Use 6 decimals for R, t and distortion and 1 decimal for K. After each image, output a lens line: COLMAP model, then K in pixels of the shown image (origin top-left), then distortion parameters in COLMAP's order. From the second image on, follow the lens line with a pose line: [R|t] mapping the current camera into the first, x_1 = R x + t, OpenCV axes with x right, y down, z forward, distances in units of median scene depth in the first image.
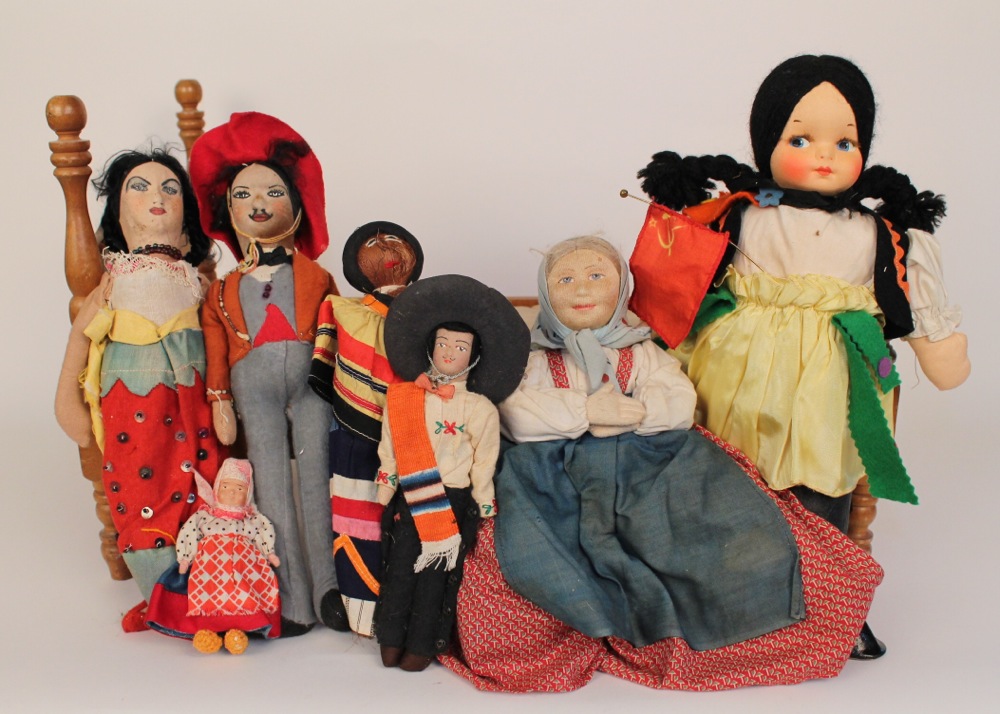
lens RADIAL K [[1327.4, 0, 500.0], [0, 1327.4, 357.0], [0, 0, 1]] dist [-0.035334, -0.032933]
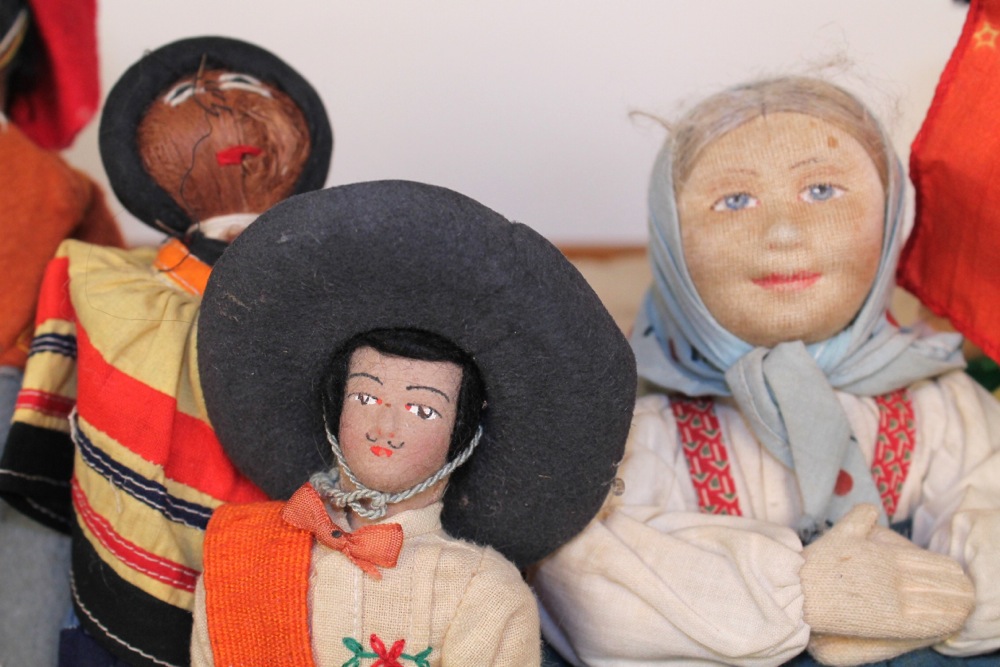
lens RADIAL K [[1481.3, 0, 500.0], [0, 1481.3, 333.5], [0, 0, 1]] dist [-0.013847, 0.001211]
pose [[0.999688, 0.005718, -0.024297, -0.001829], [-0.005119, 0.999683, 0.024639, -0.032202], [0.024430, -0.024507, 0.999401, 0.602777]]
